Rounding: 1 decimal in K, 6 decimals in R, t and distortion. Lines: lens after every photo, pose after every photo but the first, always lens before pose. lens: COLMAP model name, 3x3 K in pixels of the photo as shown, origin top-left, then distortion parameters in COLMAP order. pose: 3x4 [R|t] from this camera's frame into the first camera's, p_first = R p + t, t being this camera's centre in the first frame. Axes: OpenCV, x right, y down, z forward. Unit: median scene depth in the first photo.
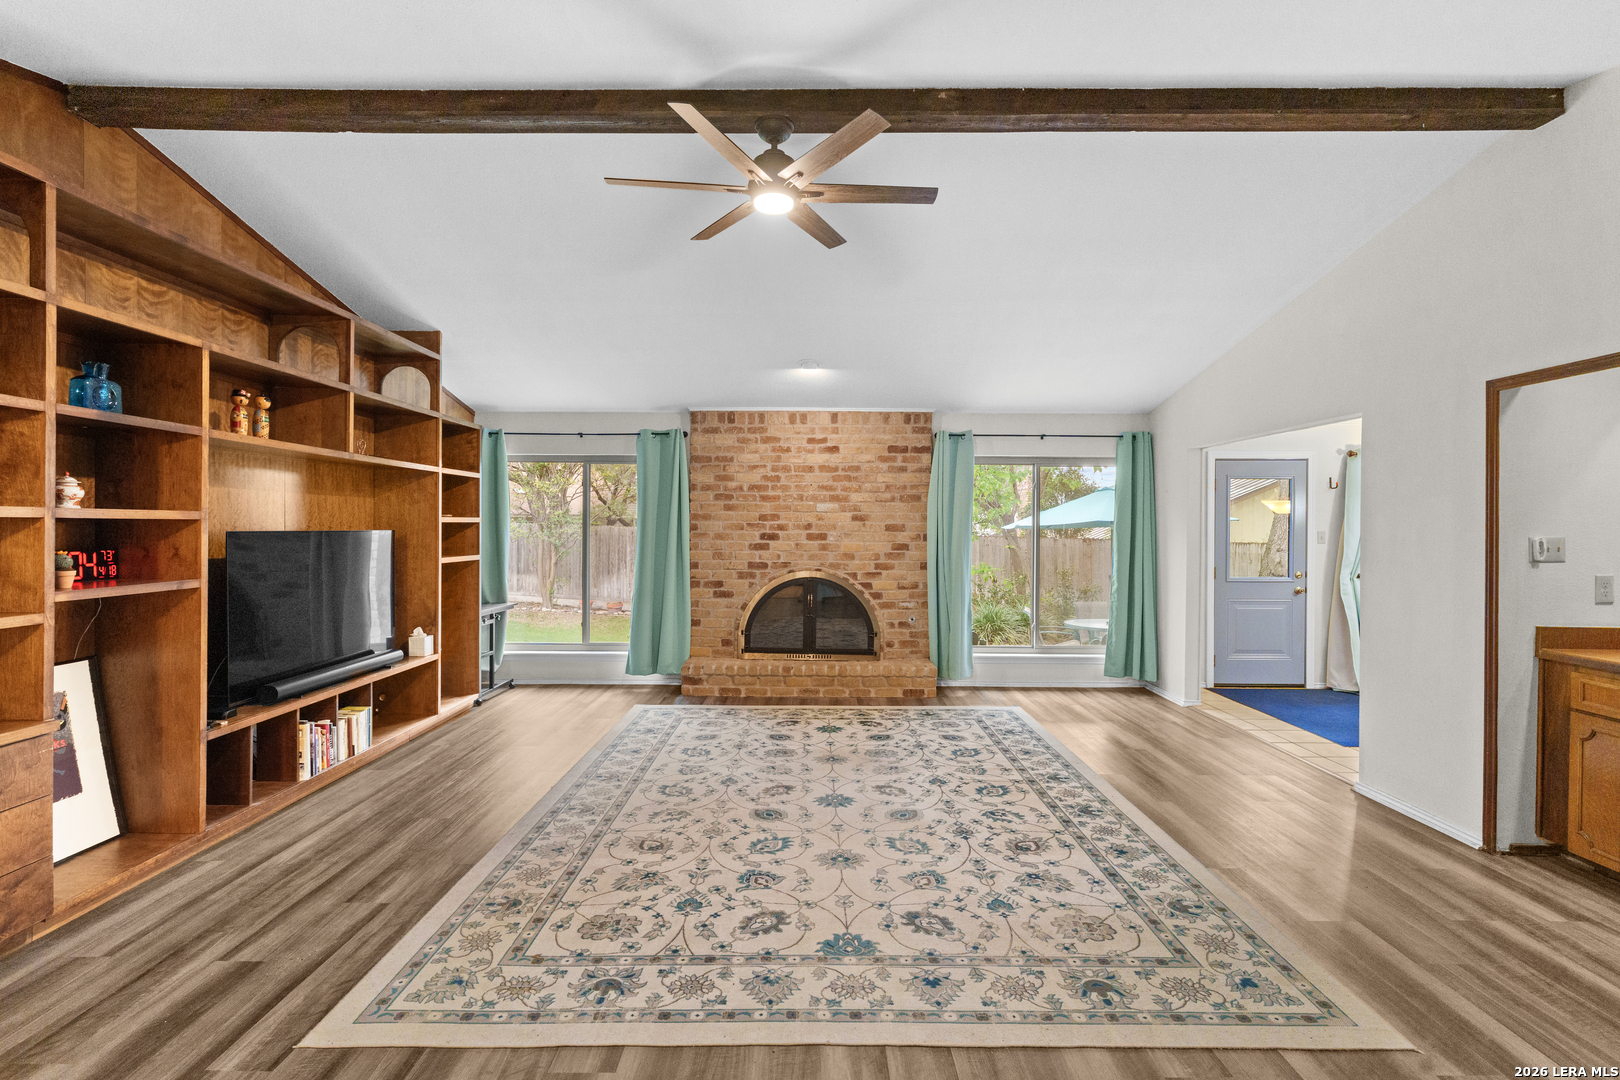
lens RADIAL K [[769.1, 0, 806.4], [0, 769.1, 522.2], [0, 0, 1]] dist [-0.000144, -0.000050]
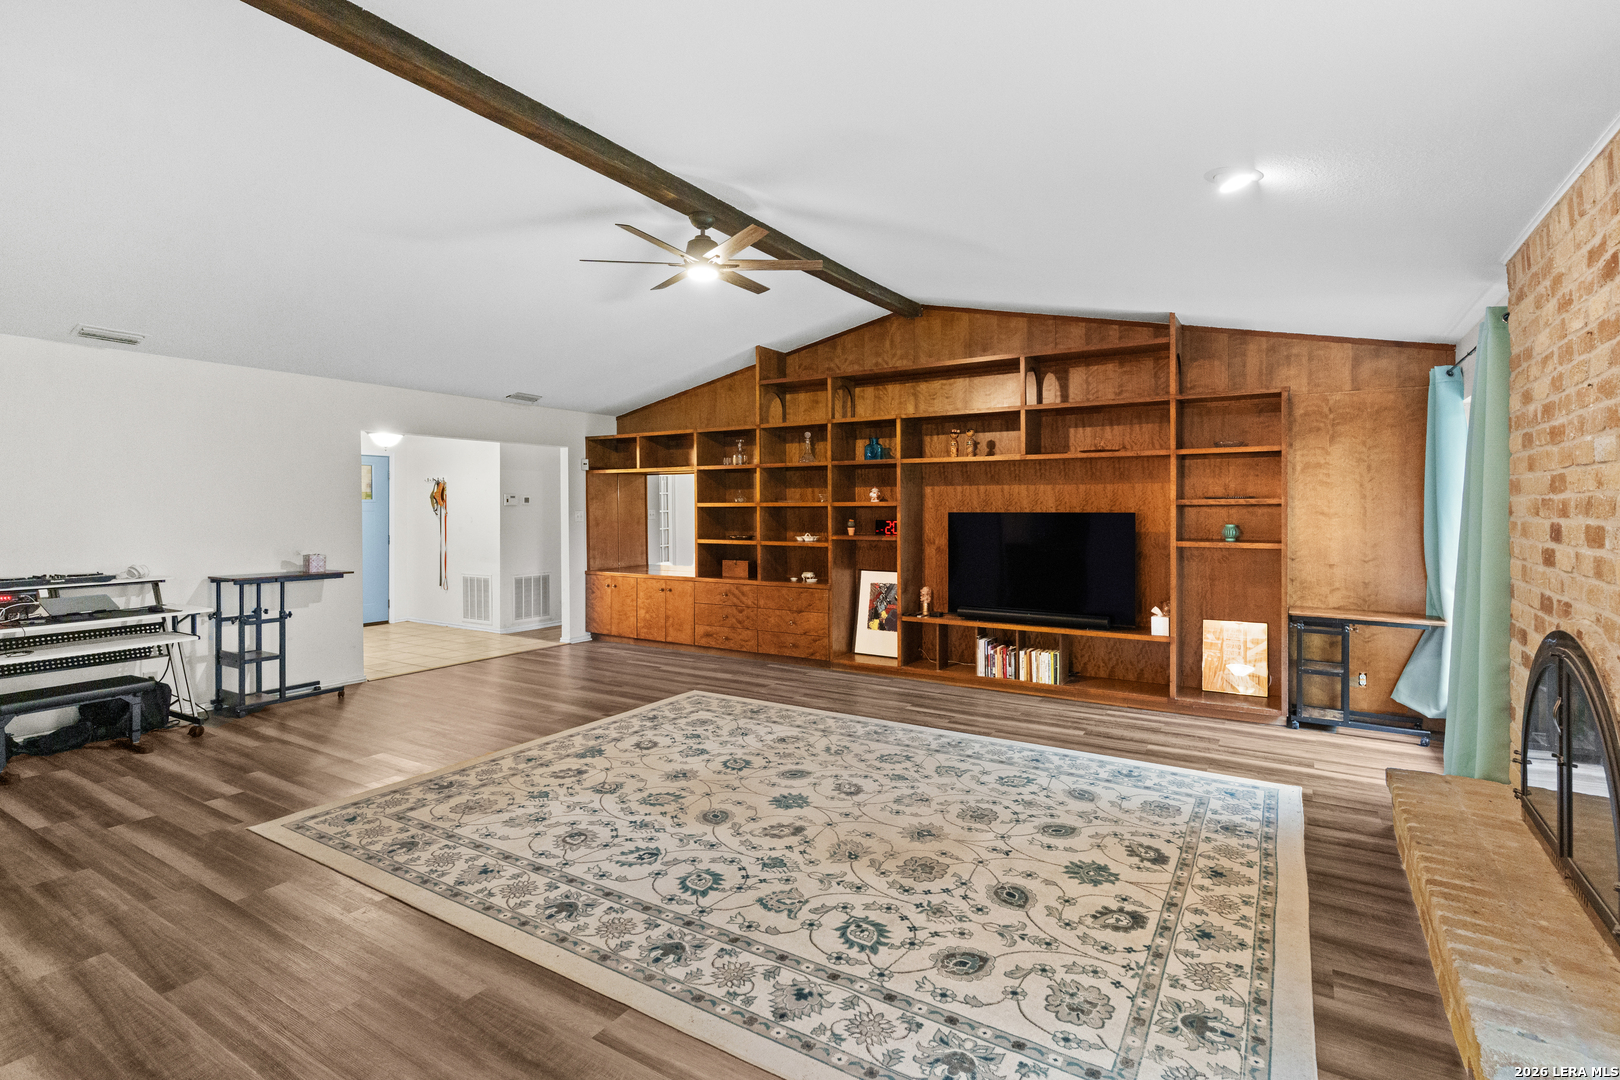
lens RADIAL K [[769.1, 0, 806.4], [0, 769.1, 522.2], [0, 0, 1]] dist [-0.000144, -0.000050]
pose [[-0.525146, 0.011488, -0.850935, 0.733610], [0.004091, 0.999931, 0.010974, 0.011953], [0.851002, 0.002282, -0.525157, 1.352366]]
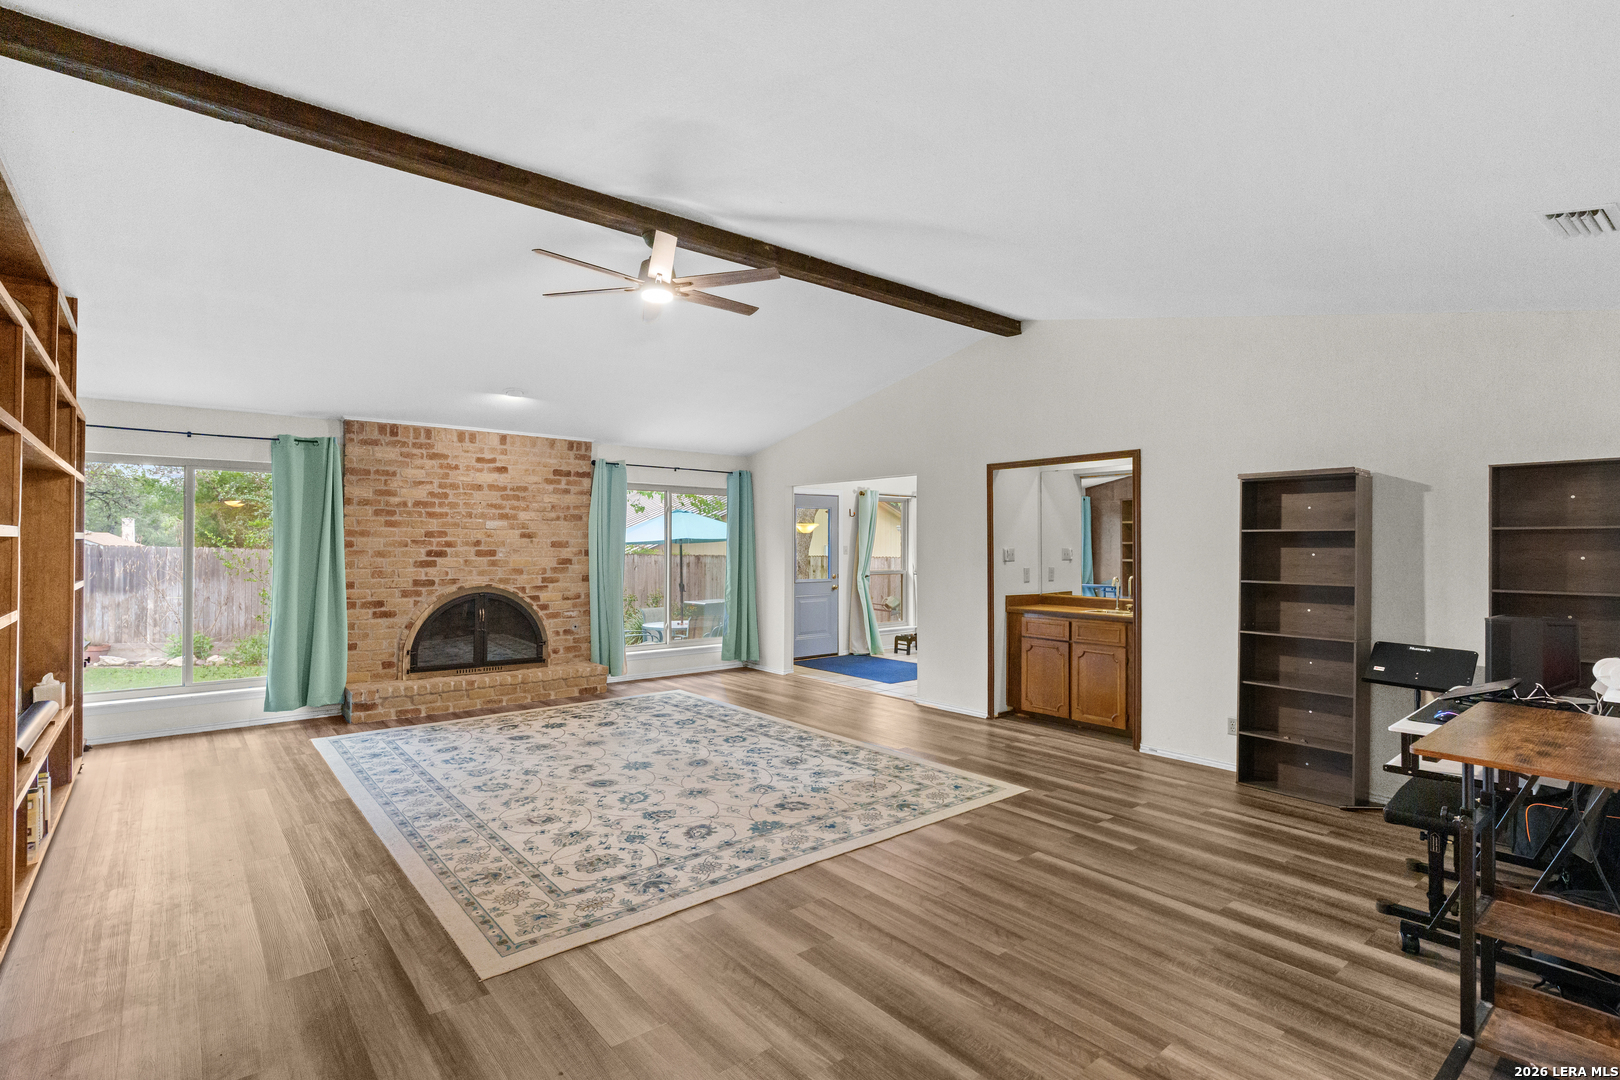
lens RADIAL K [[777.9, 0, 809.1], [0, 777.9, 520.6], [0, 0, 1]] dist [0.000337, 0.000309]
pose [[0.767386, 0.016497, 0.640973, -0.501540], [-0.002204, 0.999731, -0.023092, -0.002579], [-0.641181, 0.016308, 0.767216, -0.125725]]
